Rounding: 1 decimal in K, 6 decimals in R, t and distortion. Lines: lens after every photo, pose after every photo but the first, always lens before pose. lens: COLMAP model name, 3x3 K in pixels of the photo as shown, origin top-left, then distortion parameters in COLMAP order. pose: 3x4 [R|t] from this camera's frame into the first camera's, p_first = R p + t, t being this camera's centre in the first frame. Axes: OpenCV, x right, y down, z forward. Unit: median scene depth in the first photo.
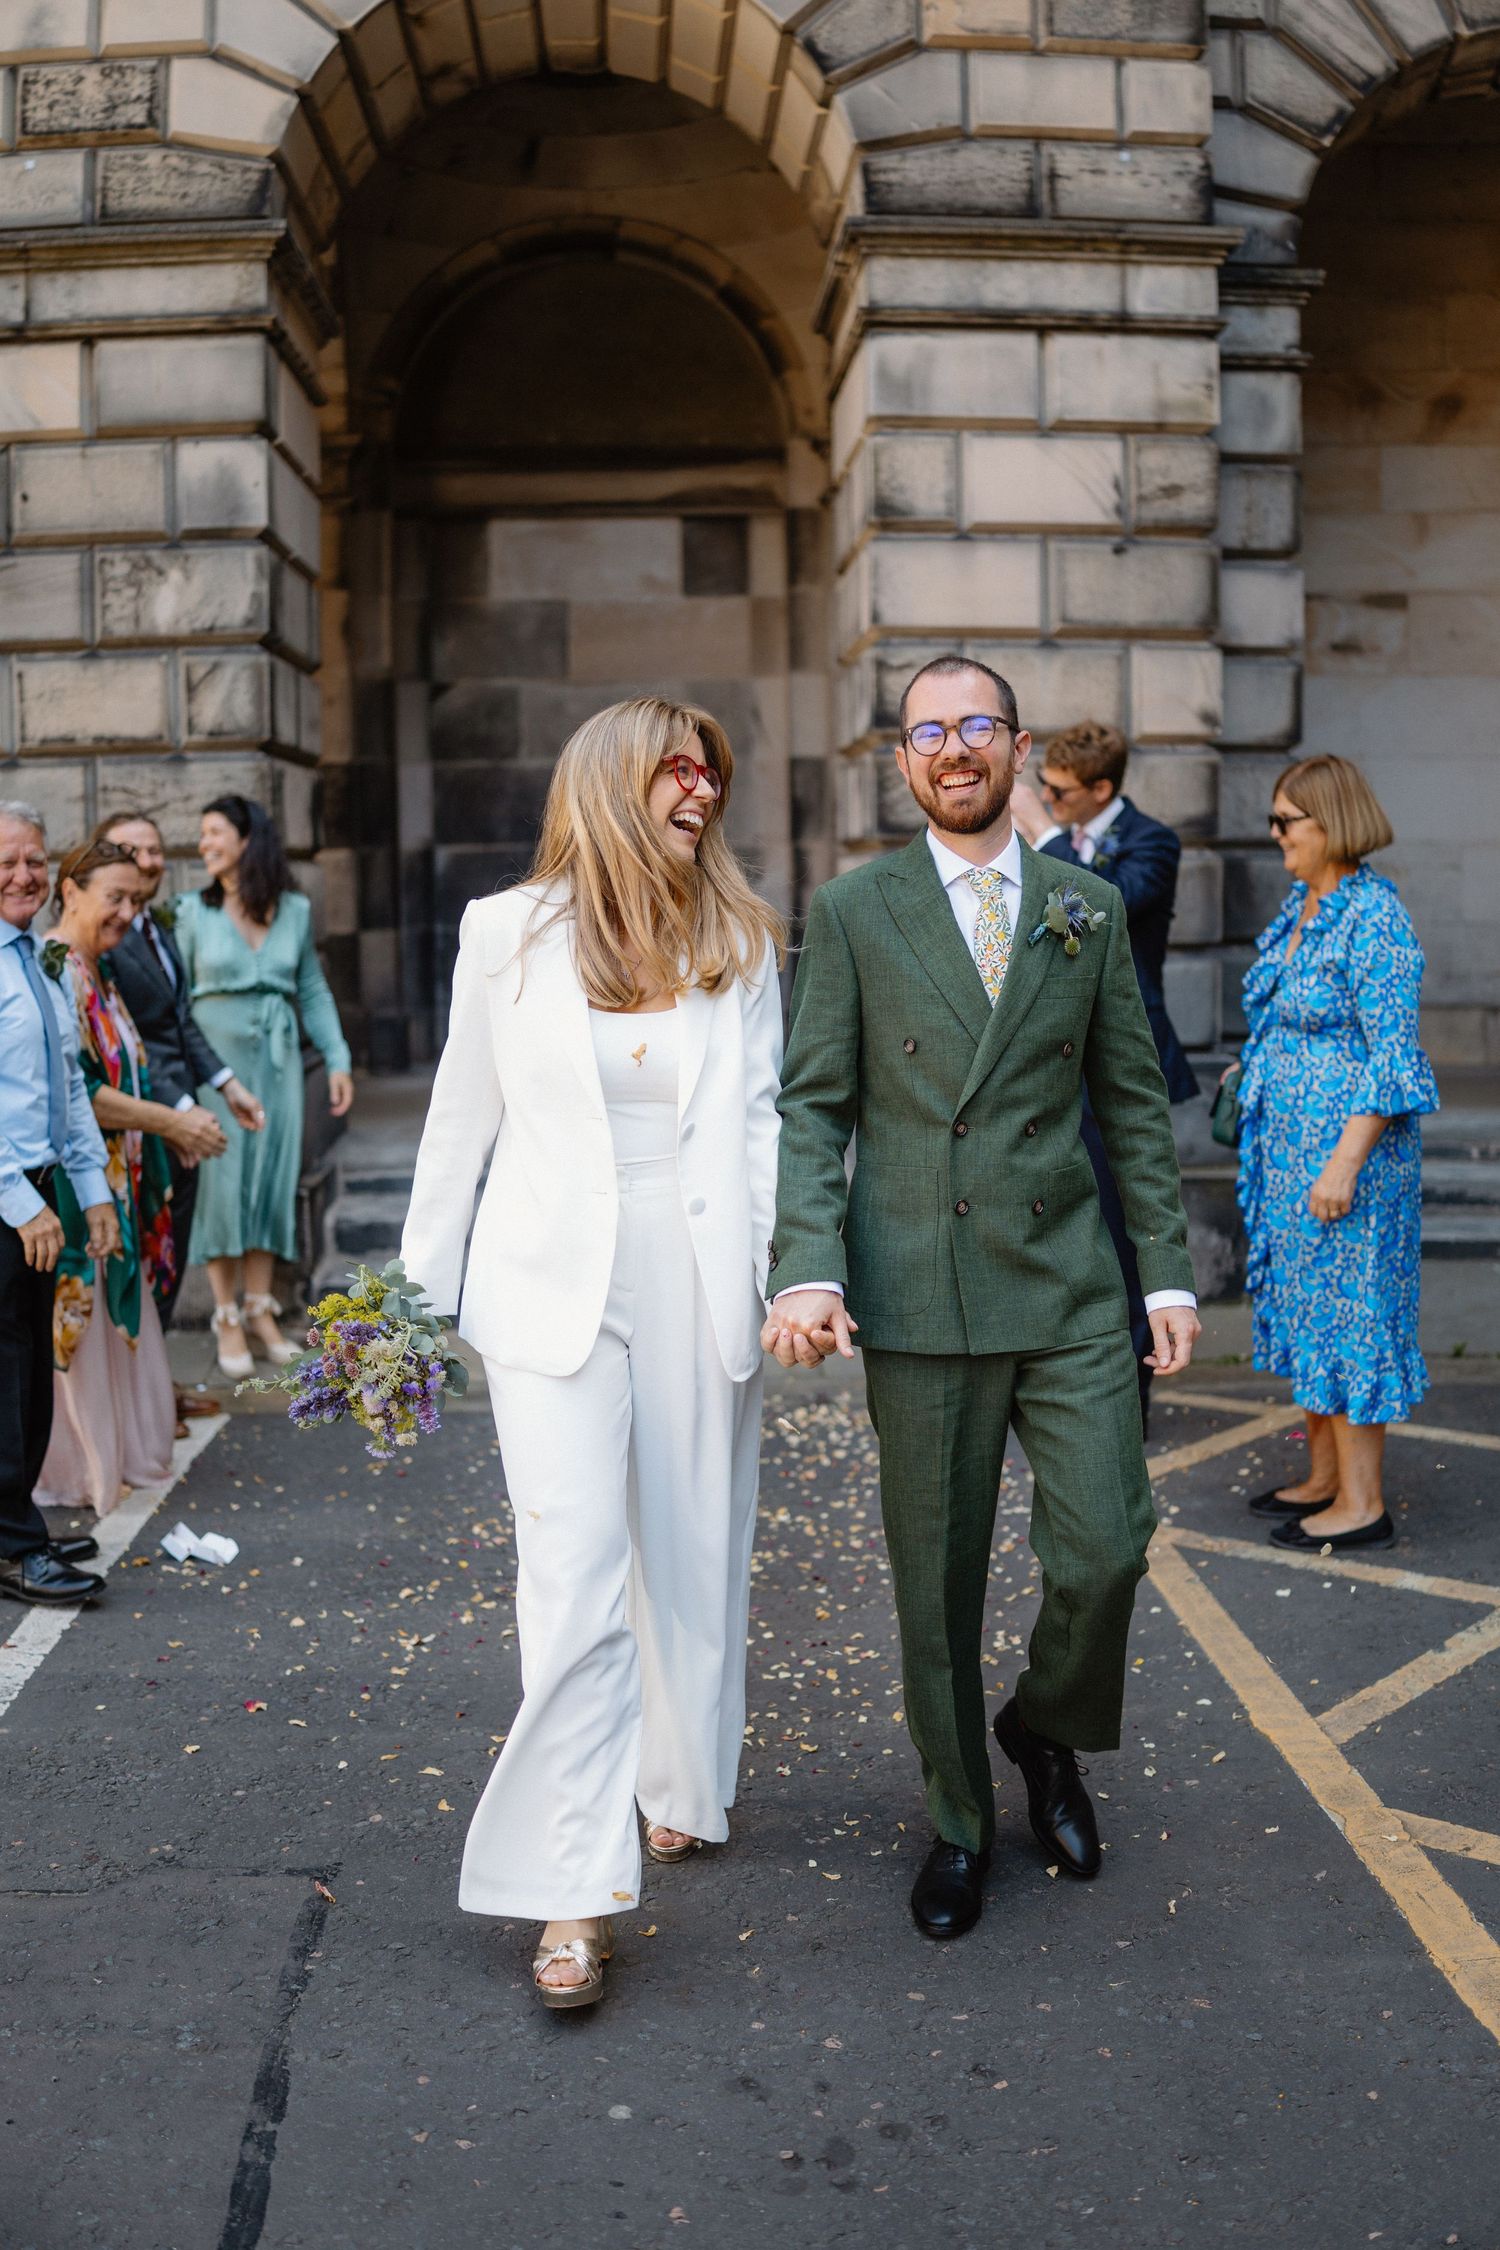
lens RADIAL K [[2194.6, 0, 753.6], [0, 2194.6, 1125.2], [0, 0, 1]] dist [-0.200019, 0.000000]
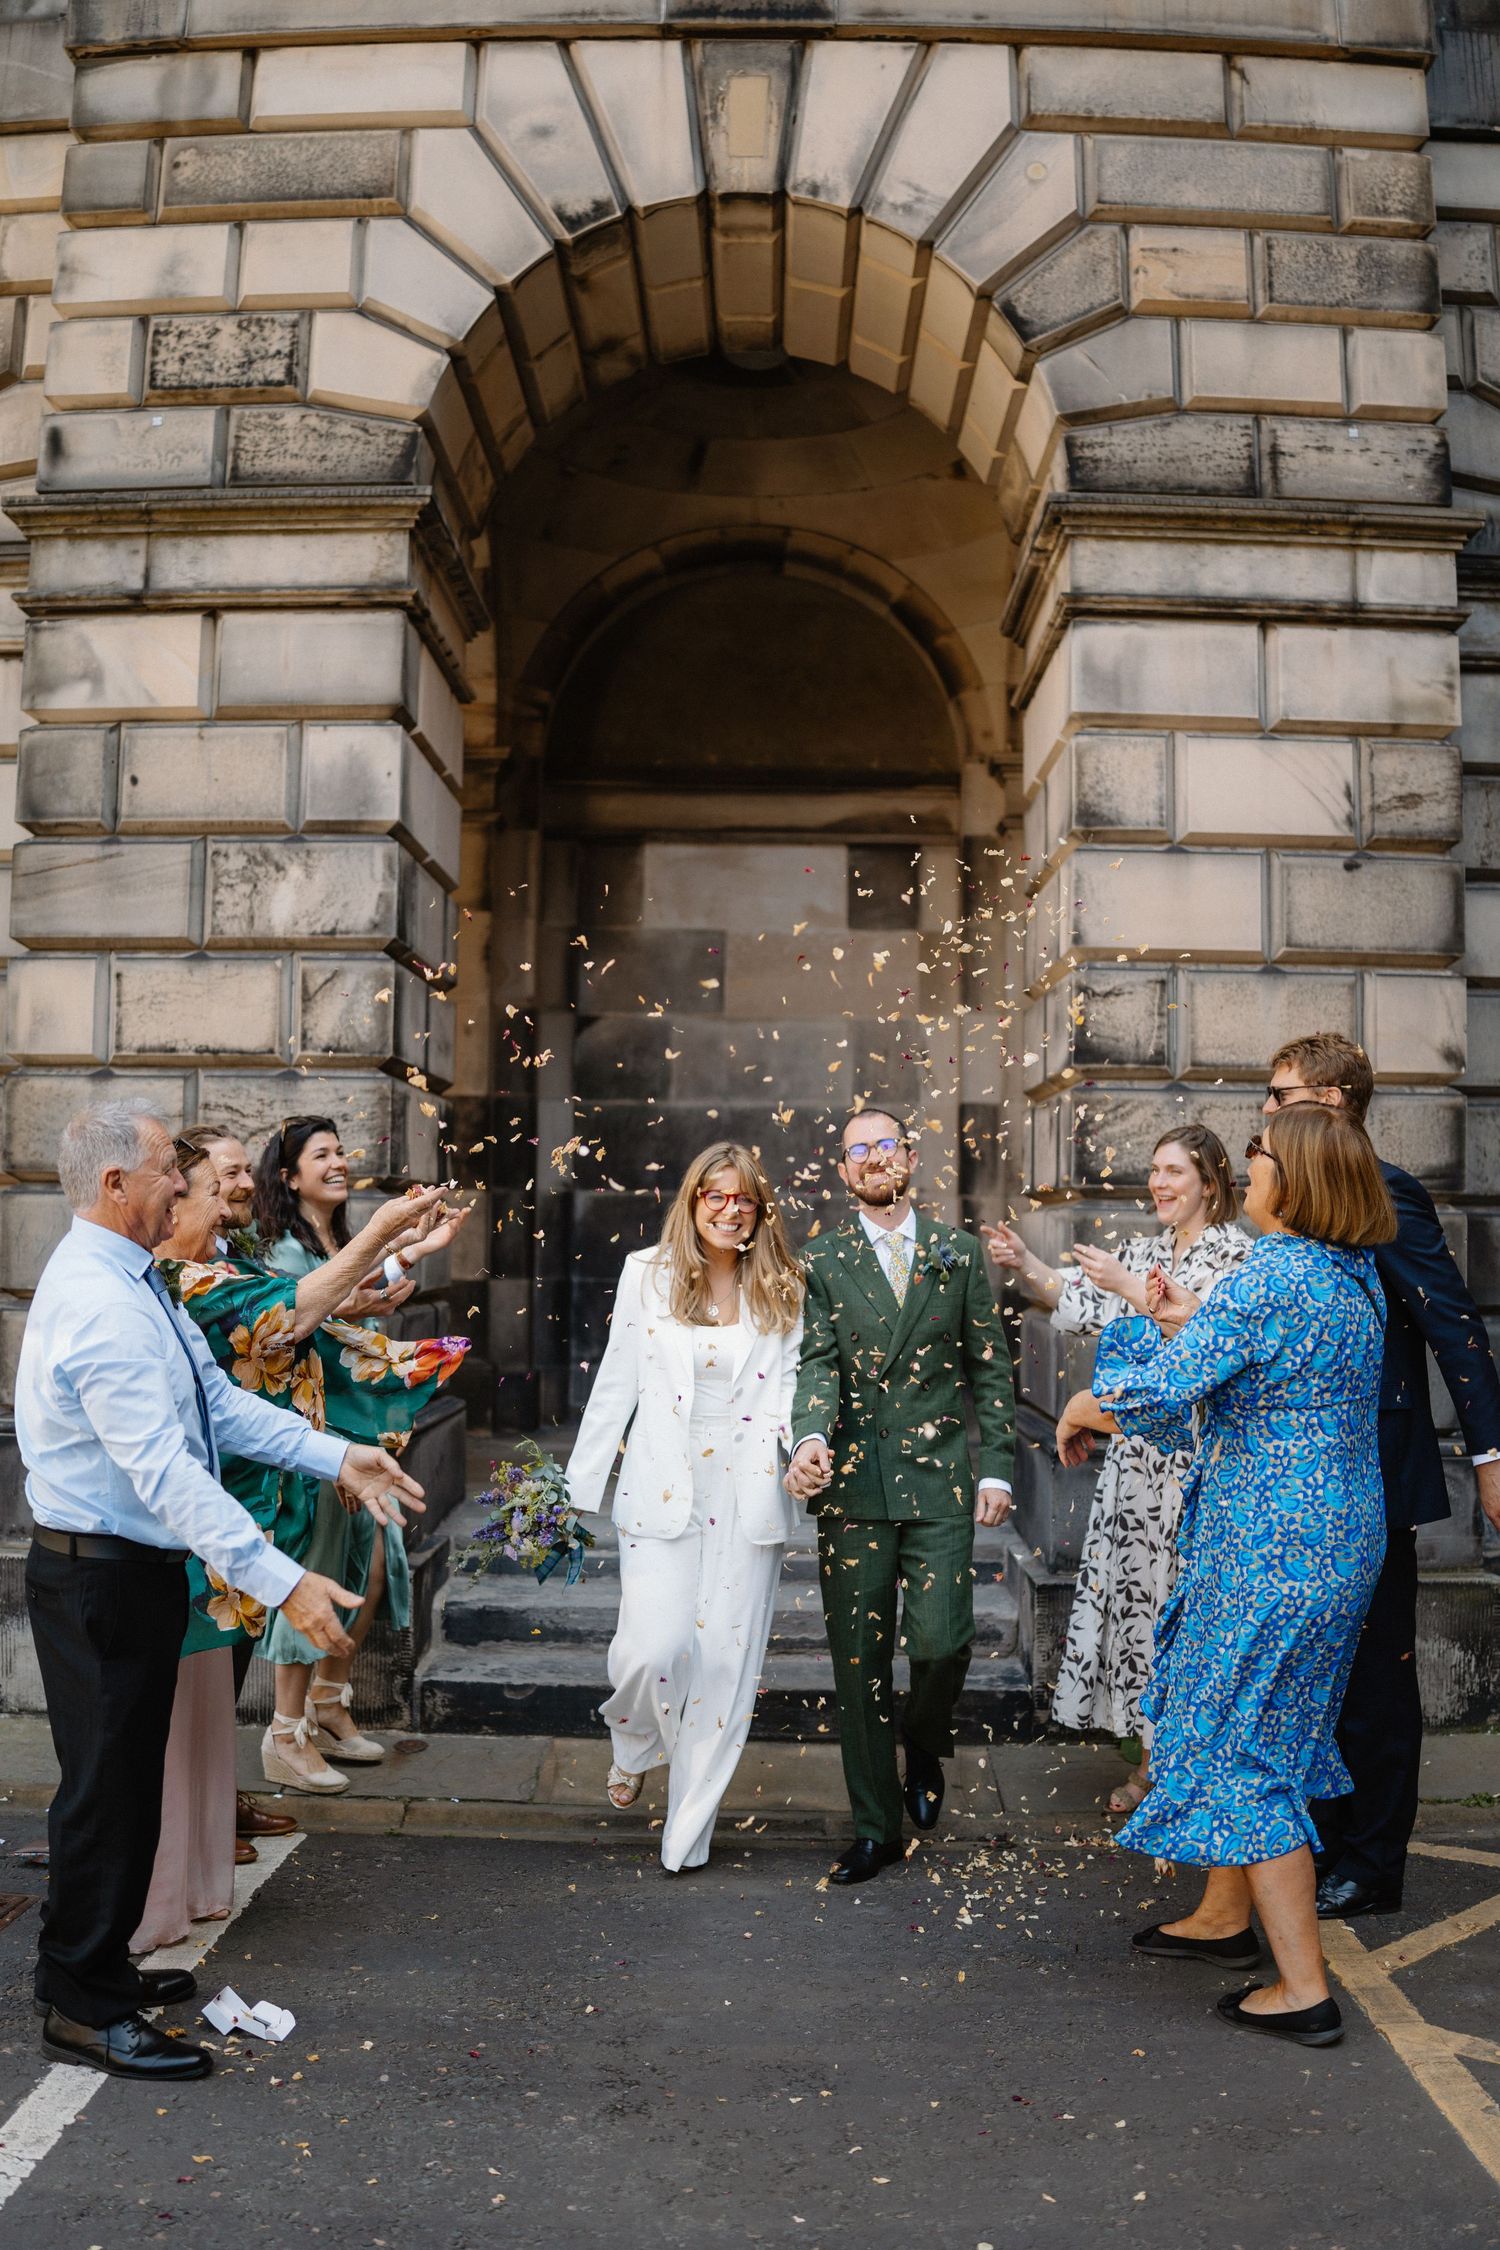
lens RADIAL K [[2194.6, 0, 736.8], [0, 2194.6, 1116.5], [0, 0, 1]] dist [-0.200019, 0.000000]
pose [[0.997229, 0.020704, -0.071451, -0.017588], [-0.032353, 0.985603, -0.165949, -0.009808], [0.066986, 0.167801, 0.983542, 0.126909]]
